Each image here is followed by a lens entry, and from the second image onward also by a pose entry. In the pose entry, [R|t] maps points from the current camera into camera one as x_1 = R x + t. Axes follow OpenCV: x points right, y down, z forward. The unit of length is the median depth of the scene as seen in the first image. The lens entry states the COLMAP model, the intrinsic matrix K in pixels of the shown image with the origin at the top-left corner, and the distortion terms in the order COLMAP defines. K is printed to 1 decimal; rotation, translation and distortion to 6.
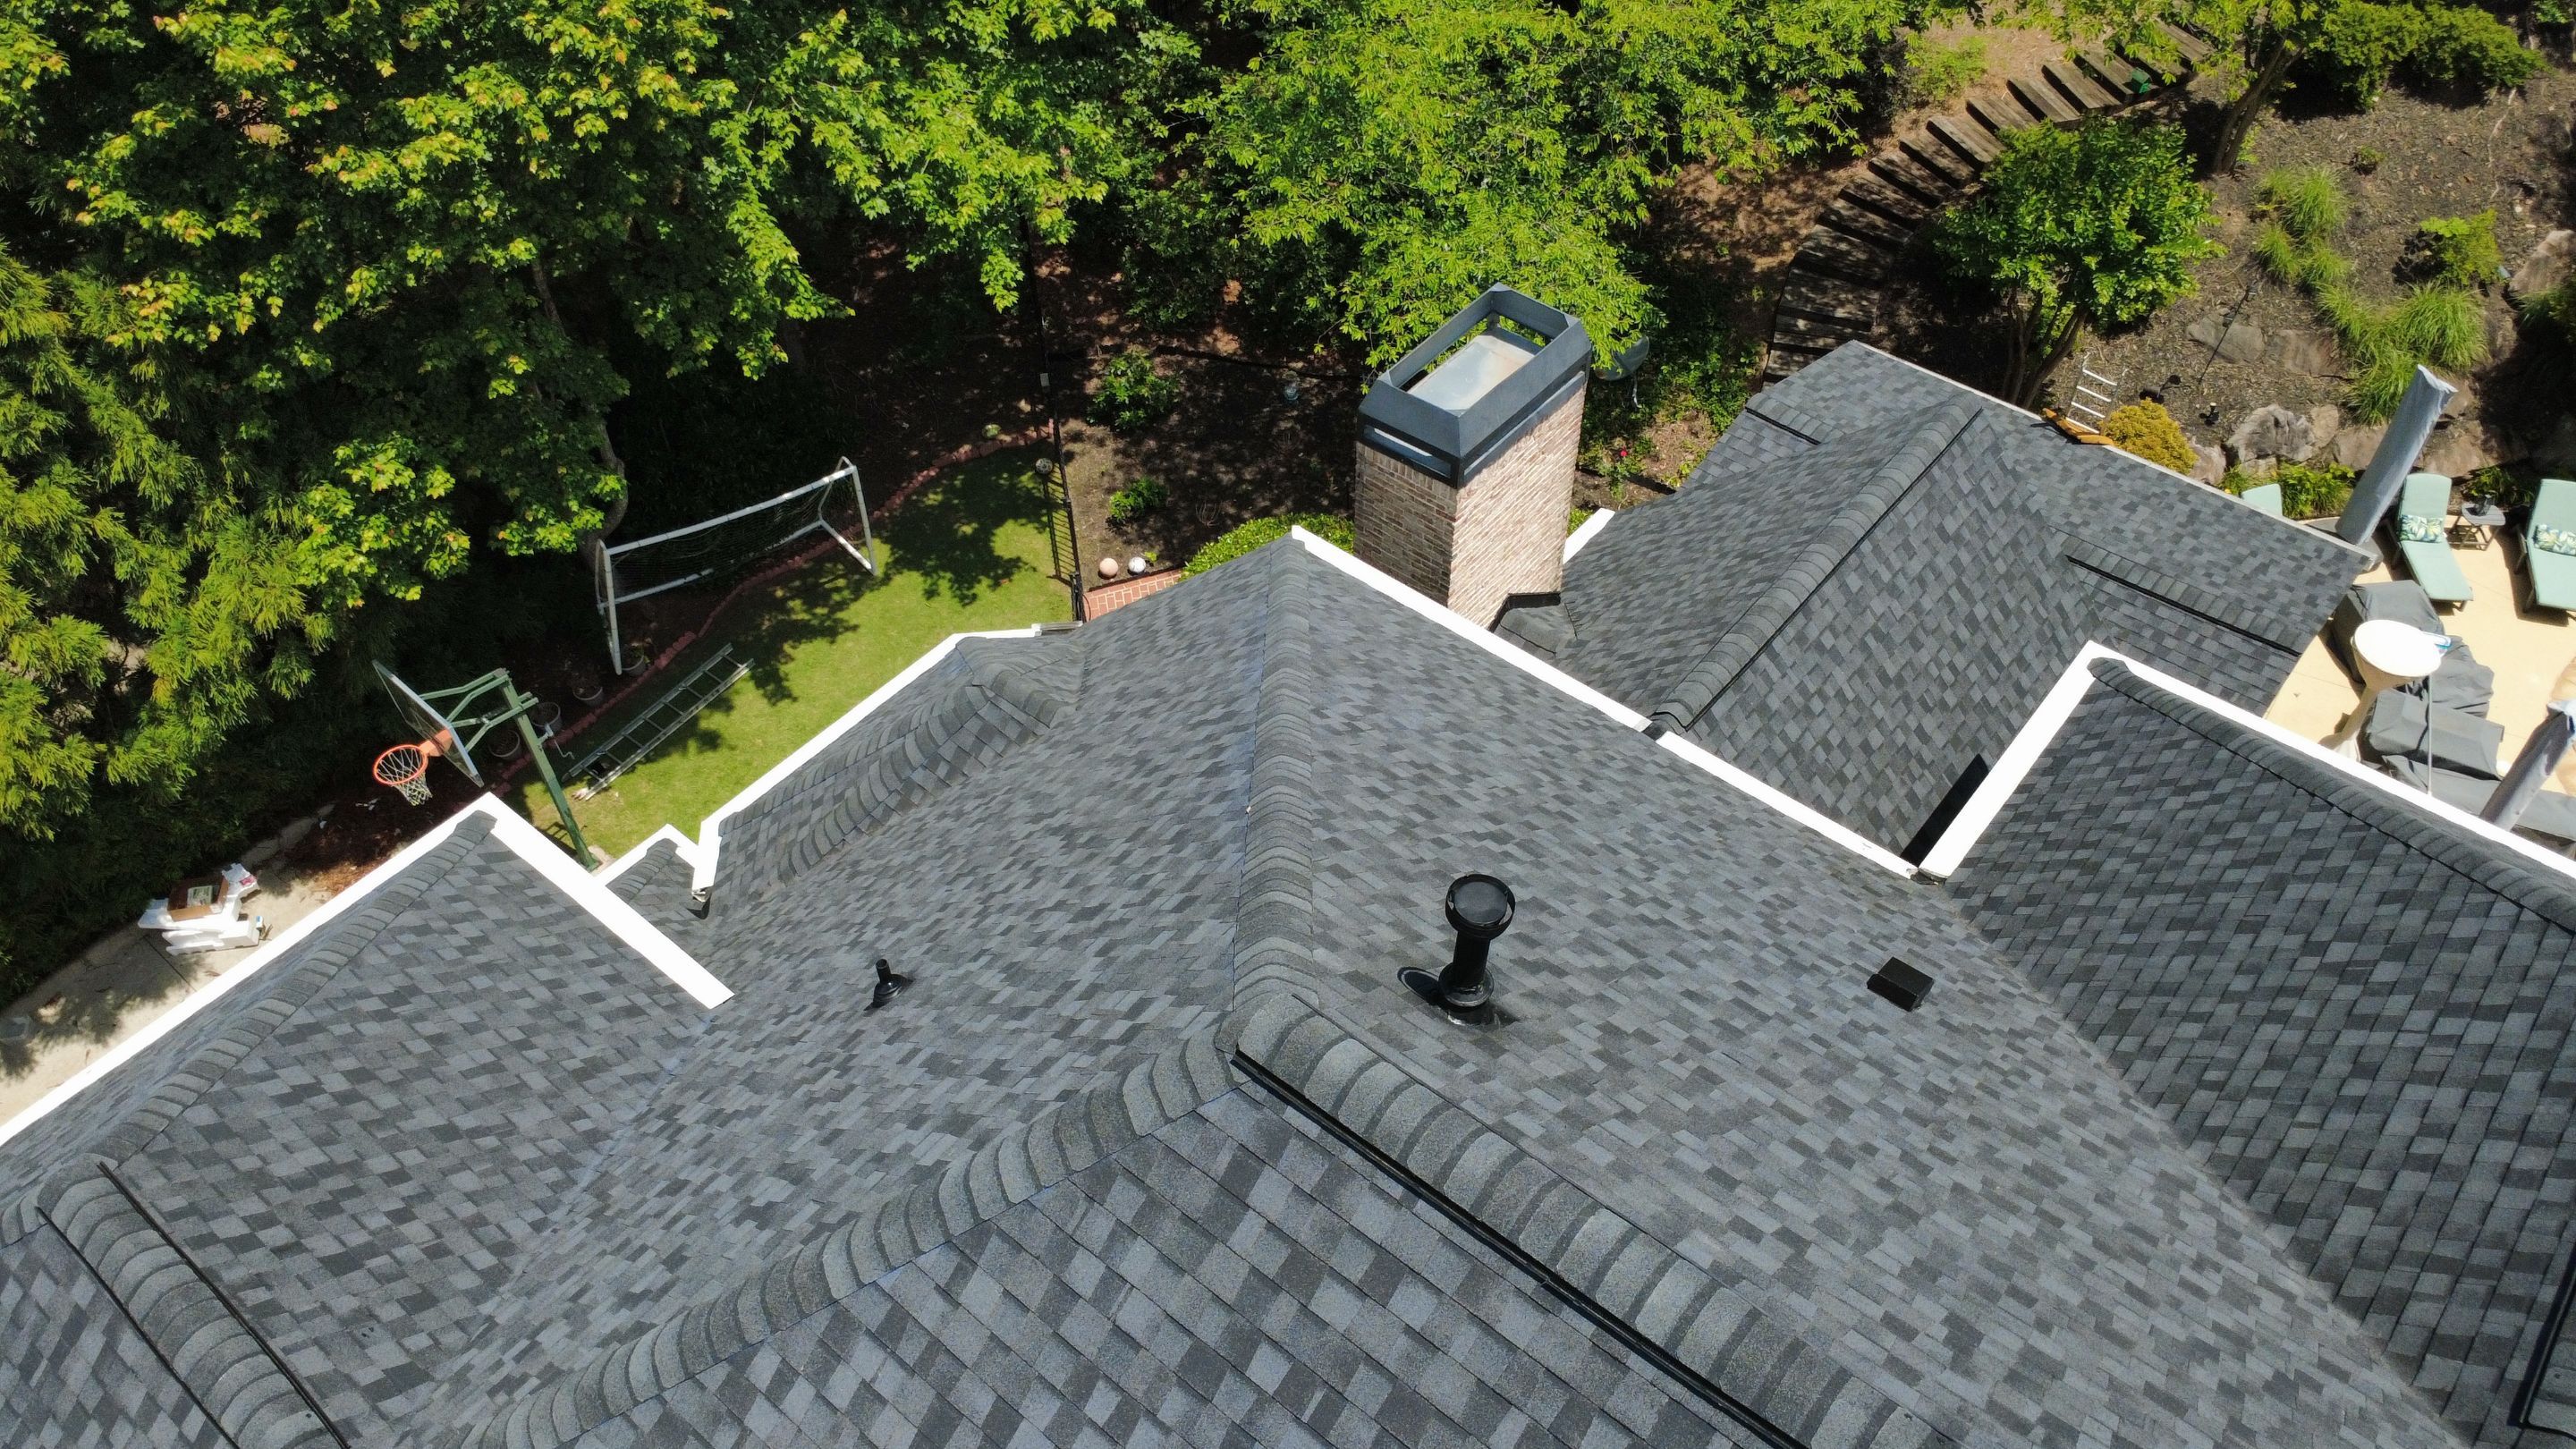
lens RADIAL K [[1876.7, 0, 1294.0], [0, 1876.7, 737.1], [0, 0, 1]] dist [-0.005112, 0.006923]
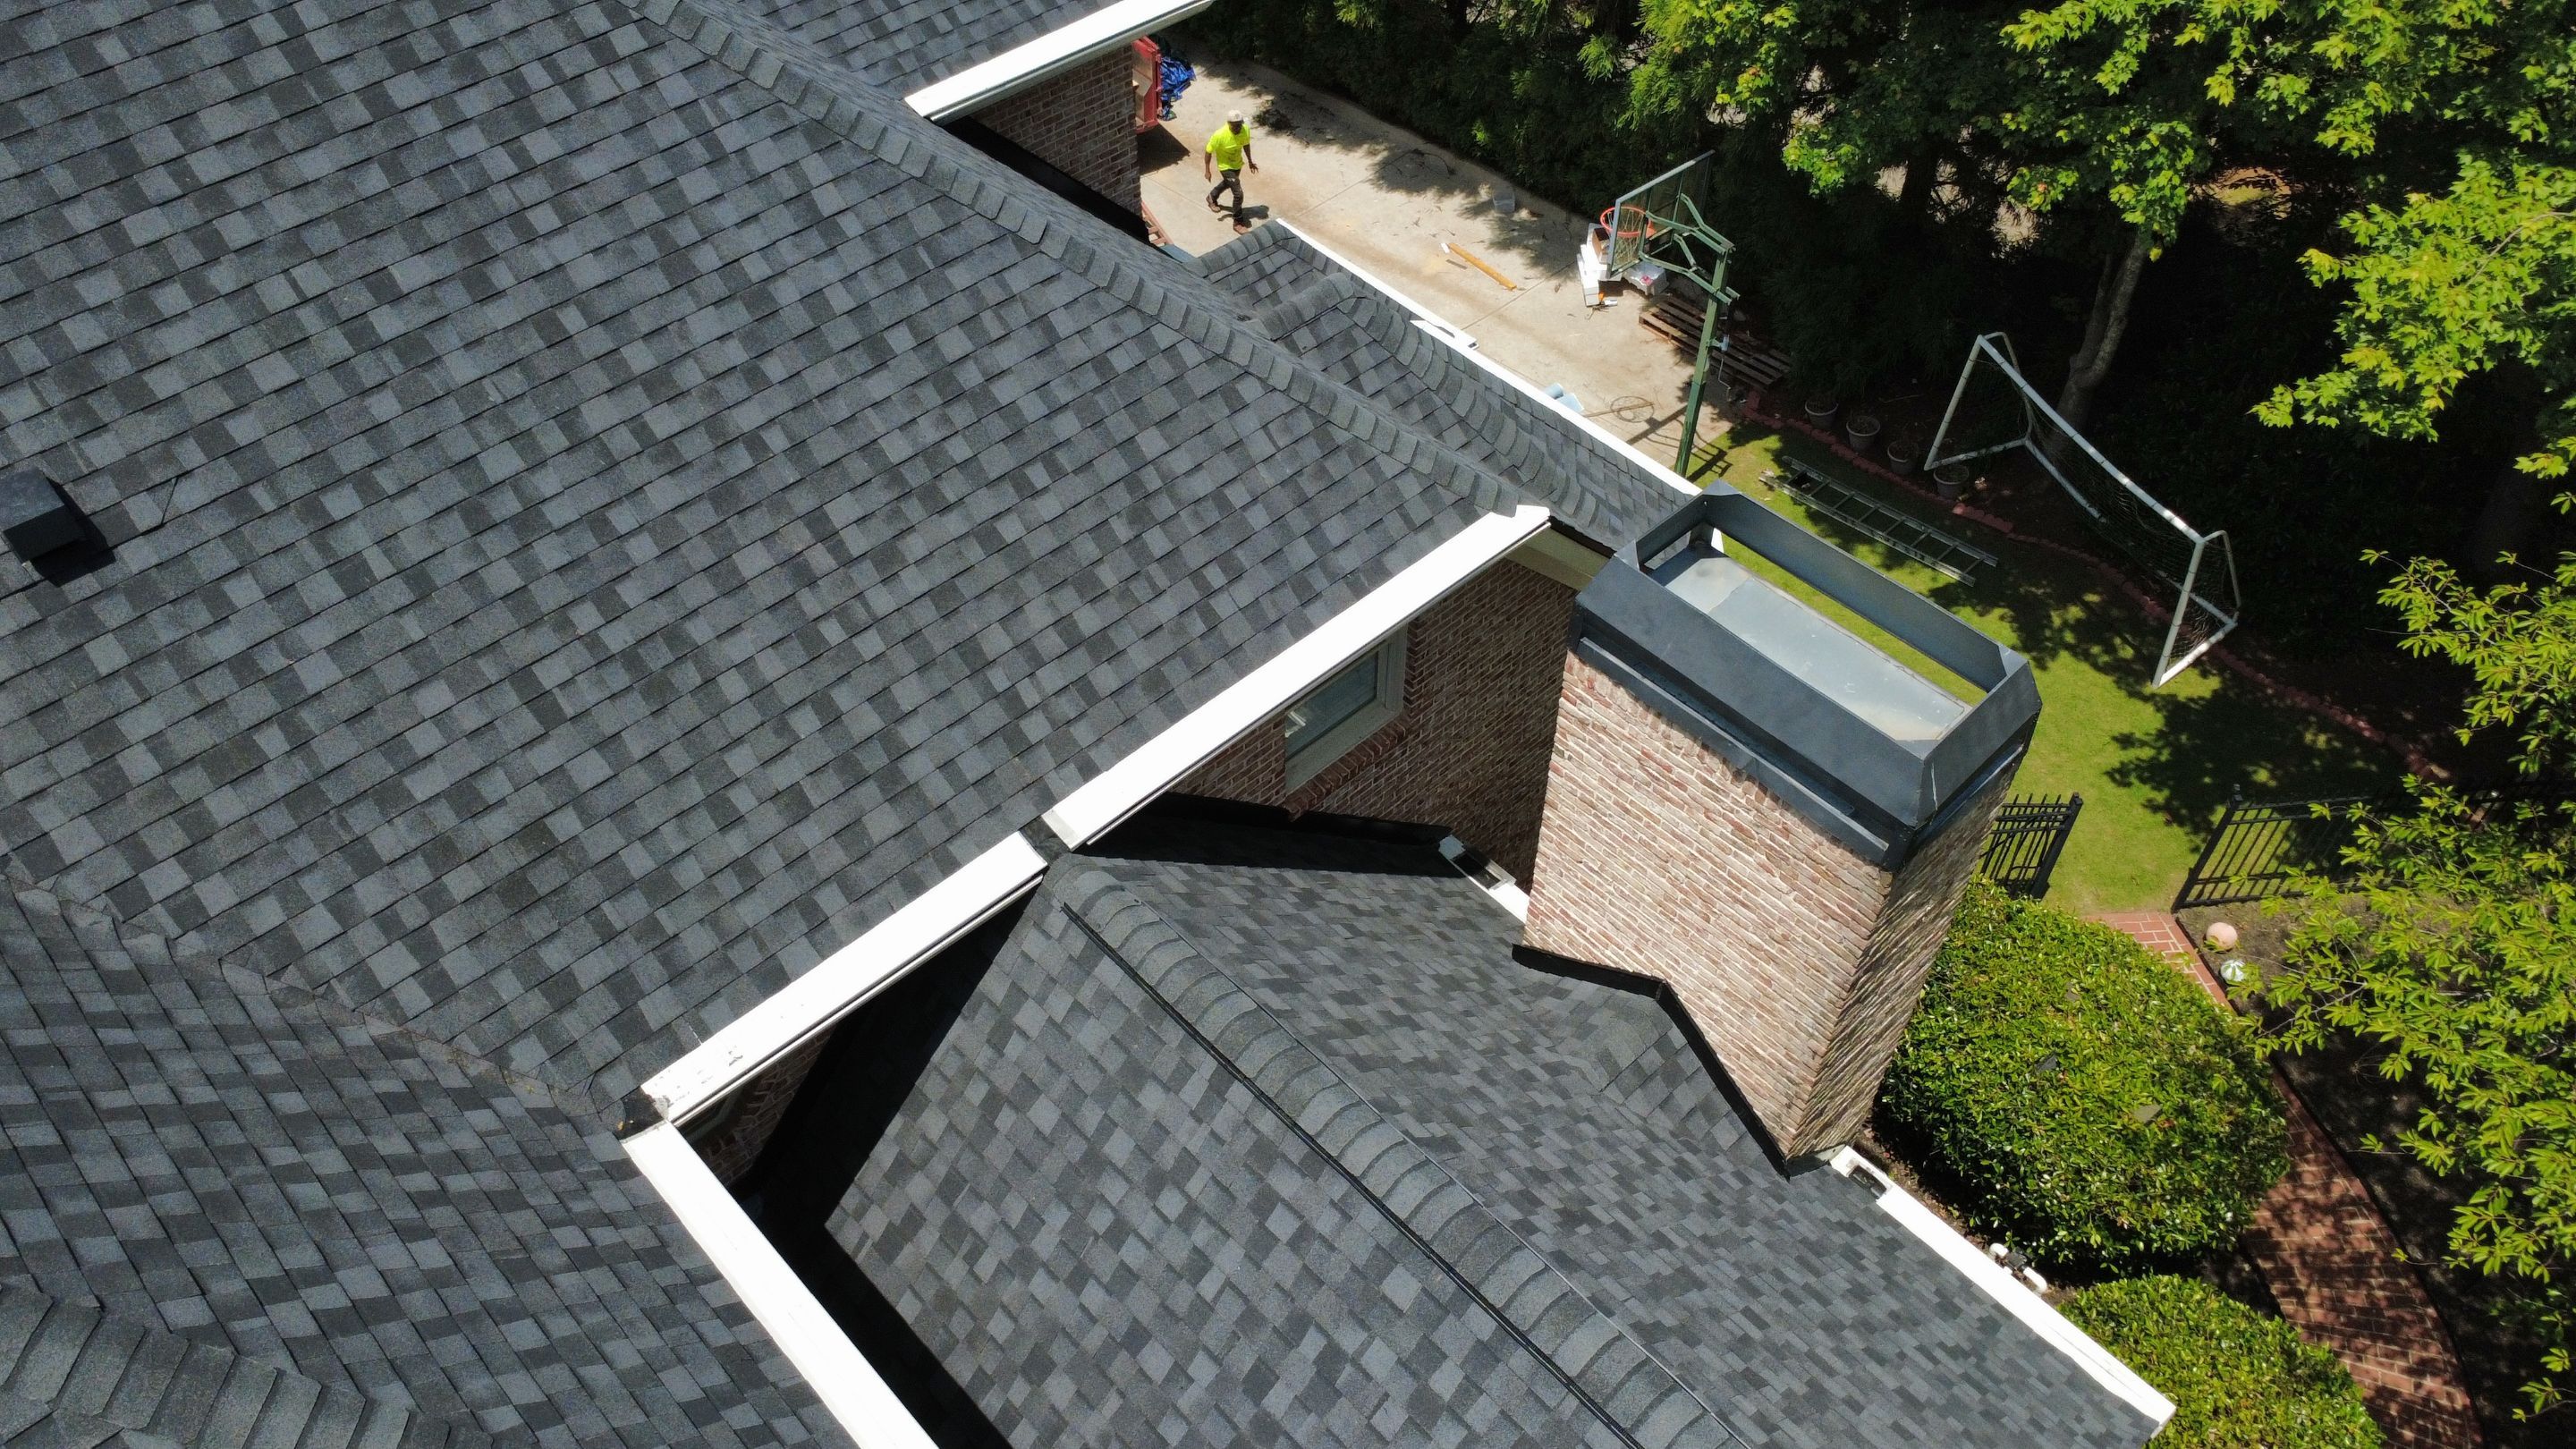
lens RADIAL K [[1876.7, 0, 1289.4], [0, 1876.7, 717.0], [0, 0, 1]] dist [-0.005112, 0.006923]
pose [[-0.123835, 0.739013, -0.662212, 0.418877], [-0.741946, 0.374186, 0.556328, -0.313881], [0.658924, 0.560218, 0.501971, 0.517402]]
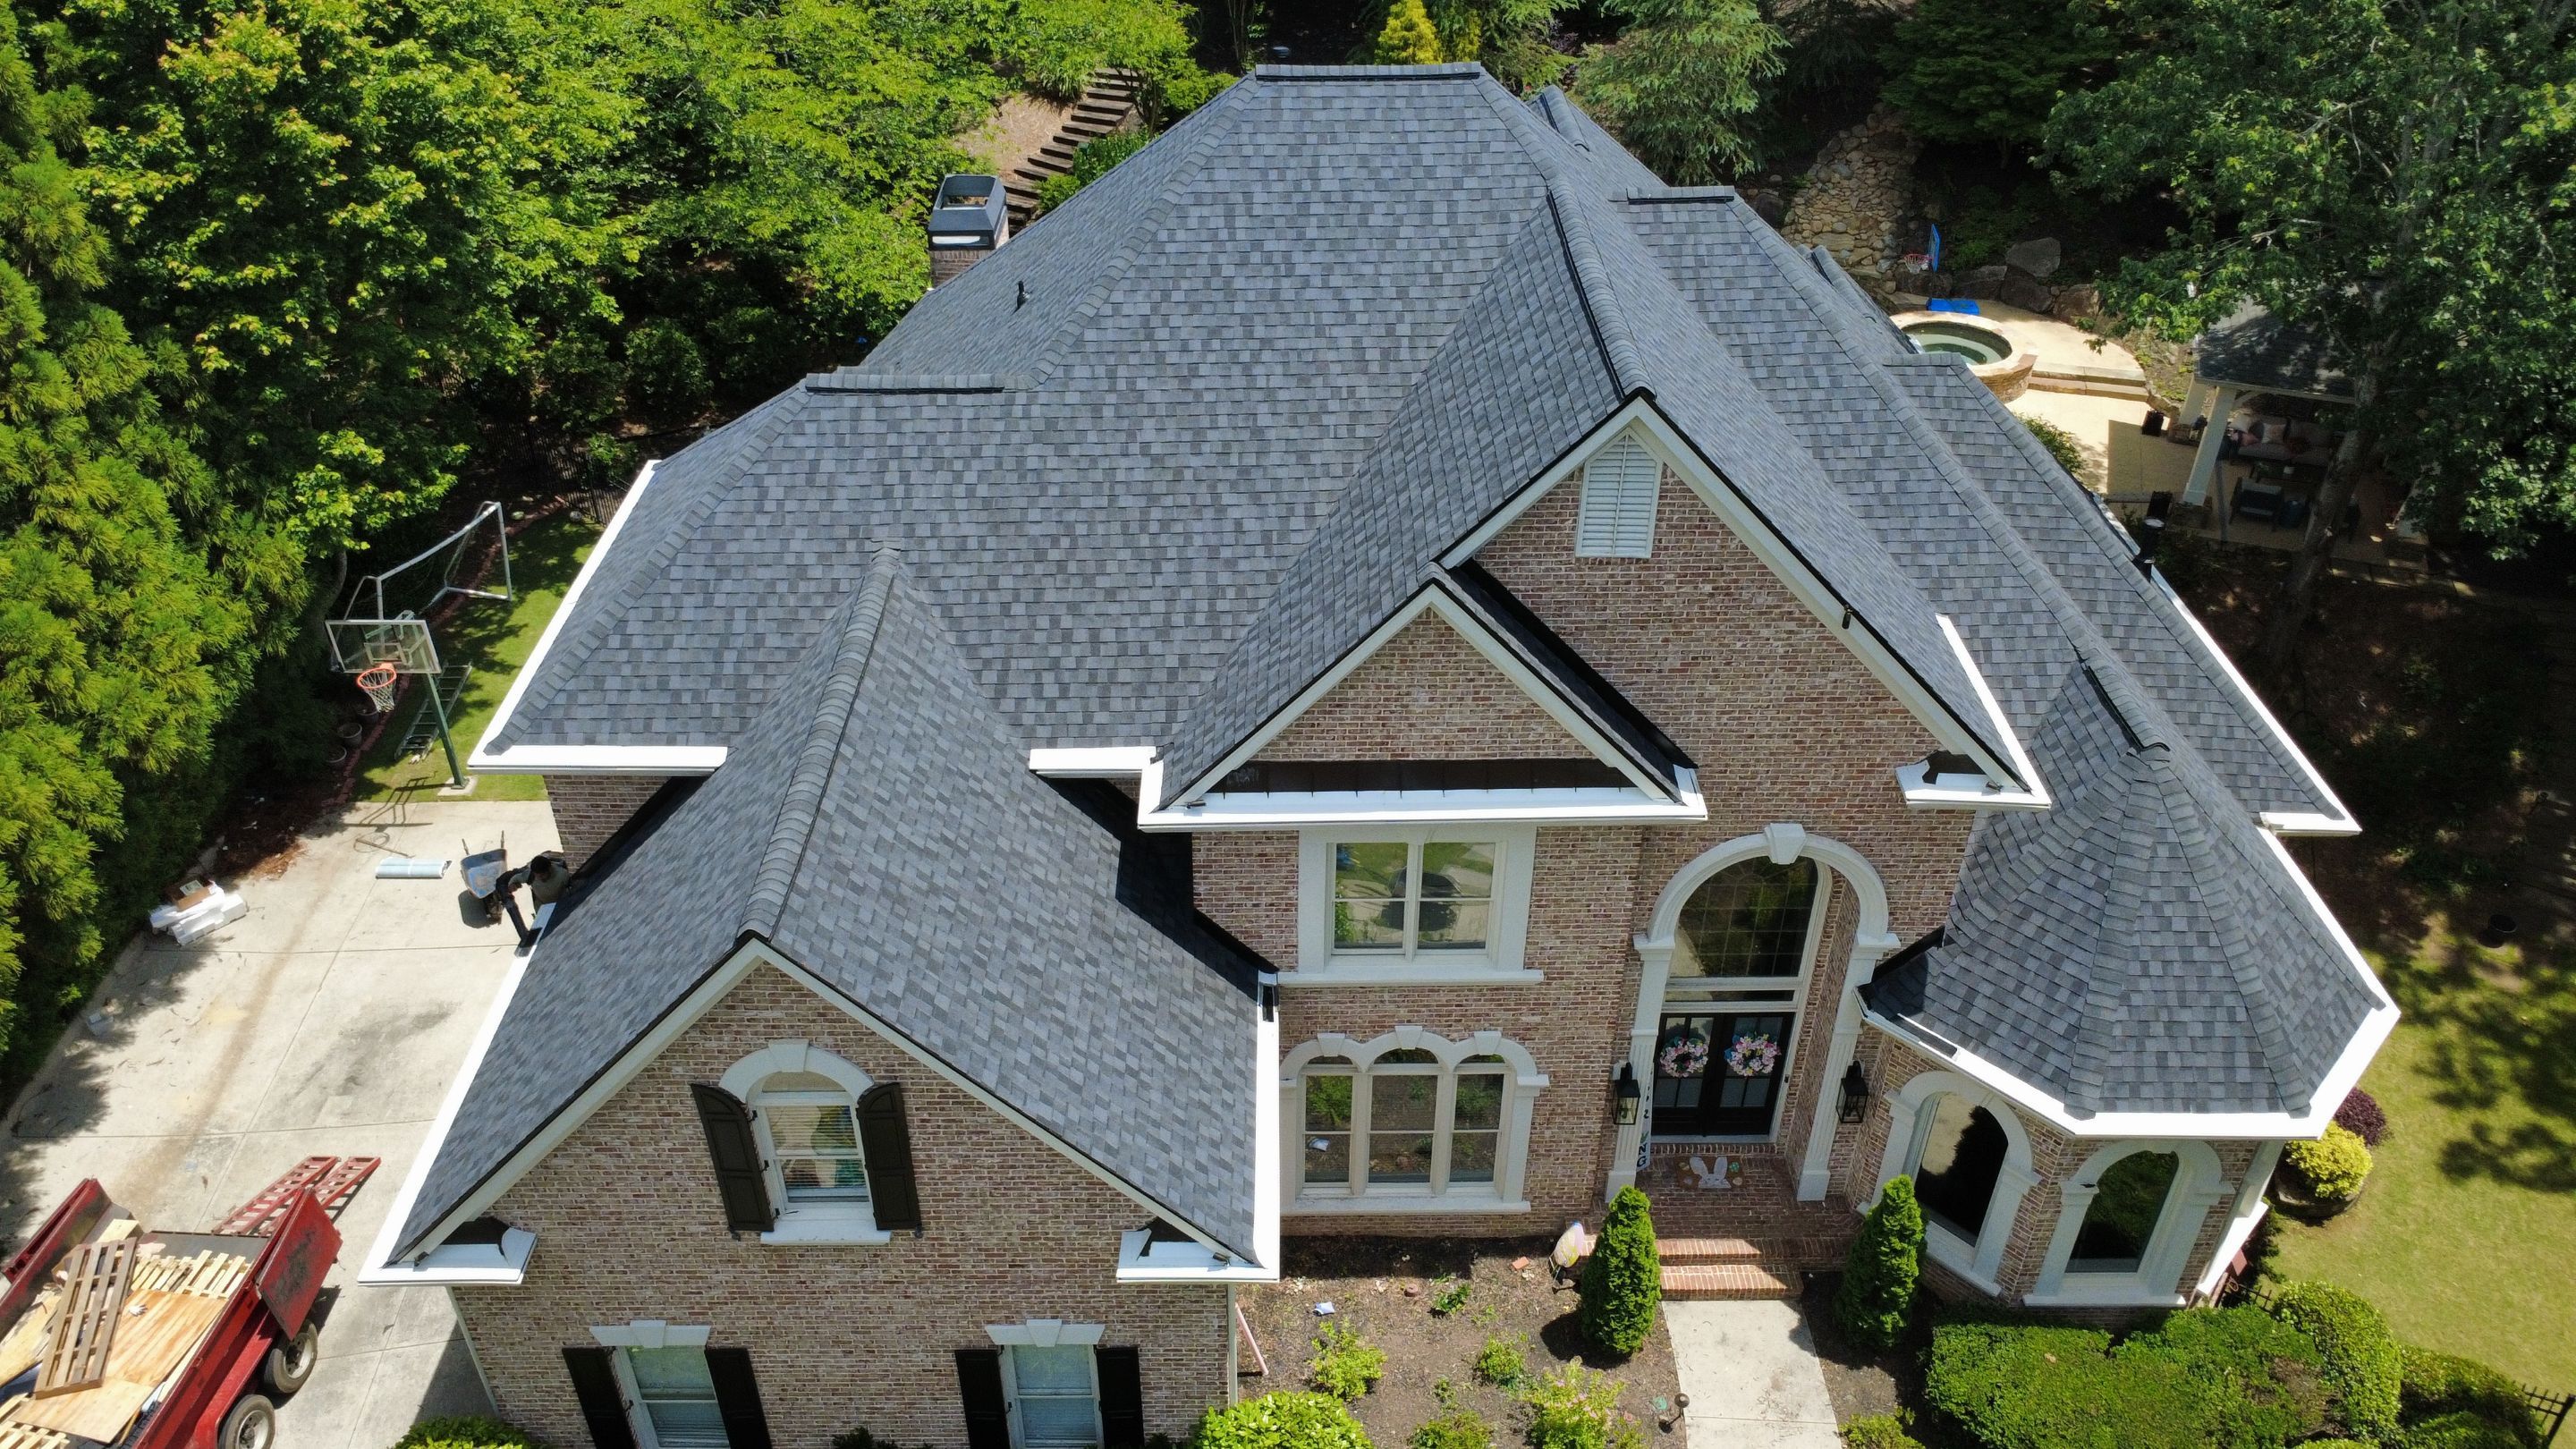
lens RADIAL K [[1876.7, 0, 1294.8], [0, 1876.7, 730.2], [0, 0, 1]] dist [-0.005112, 0.006923]
pose [[0.759752, -0.354268, 0.545225, -0.735608], [0.471671, 0.877461, -0.087115, 0.501574], [-0.447552, 0.323353, 0.833751, -0.487145]]
